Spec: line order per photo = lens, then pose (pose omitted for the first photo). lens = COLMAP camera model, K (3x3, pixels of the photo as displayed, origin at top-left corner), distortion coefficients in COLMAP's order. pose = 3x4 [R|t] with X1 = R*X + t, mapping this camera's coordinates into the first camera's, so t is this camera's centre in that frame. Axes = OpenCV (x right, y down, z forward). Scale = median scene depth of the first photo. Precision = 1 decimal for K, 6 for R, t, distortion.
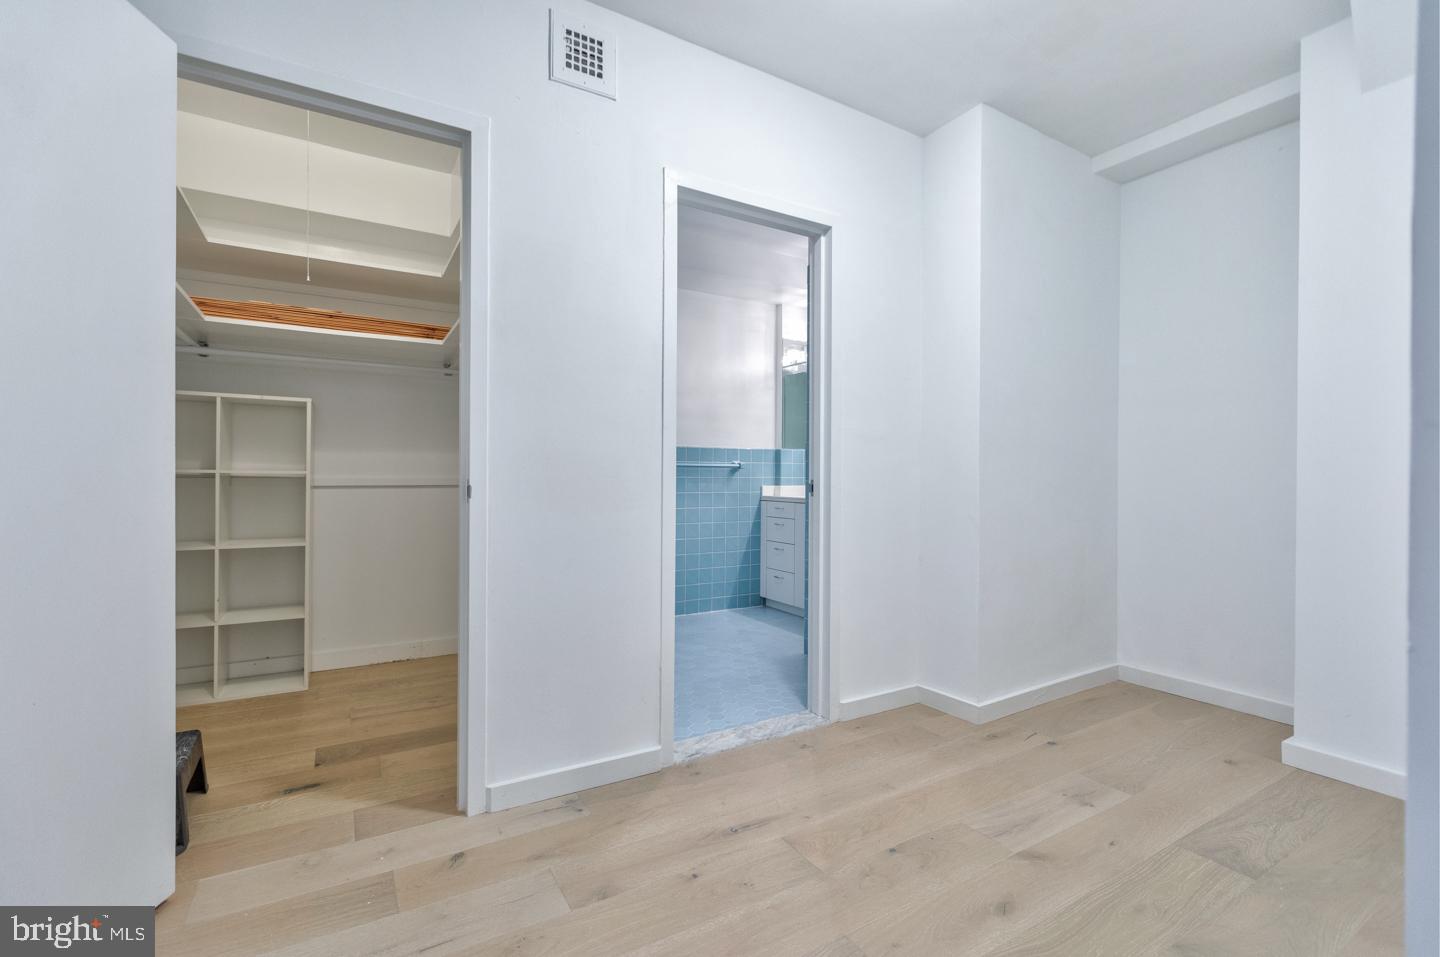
lens RADIAL K [[644.0, 0, 709.4], [0, 644.0, 478.4], [0, 0, 1]] dist [-0.000903, -0.000754]
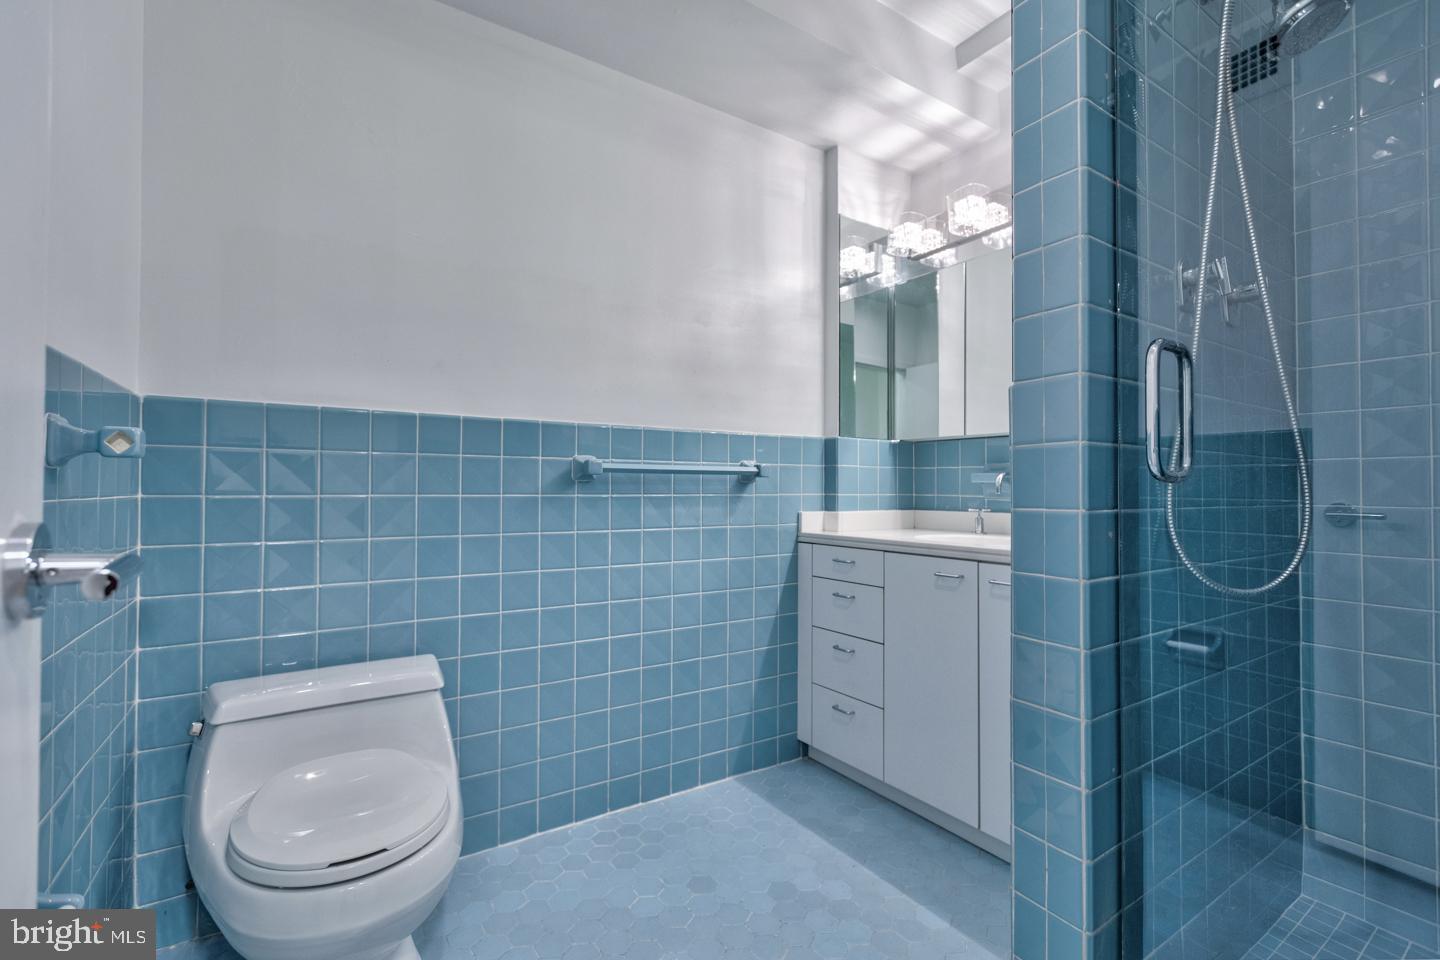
lens RADIAL K [[644.0, 0, 709.4], [0, 644.0, 479.9], [0, 0, 1]] dist [-0.000903, -0.000754]
pose [[0.999236, -0.001743, 0.039054, -0.006362], [0.002567, 0.999775, -0.021064, -0.002711], [-0.039008, 0.021148, 0.999015, 0.518251]]
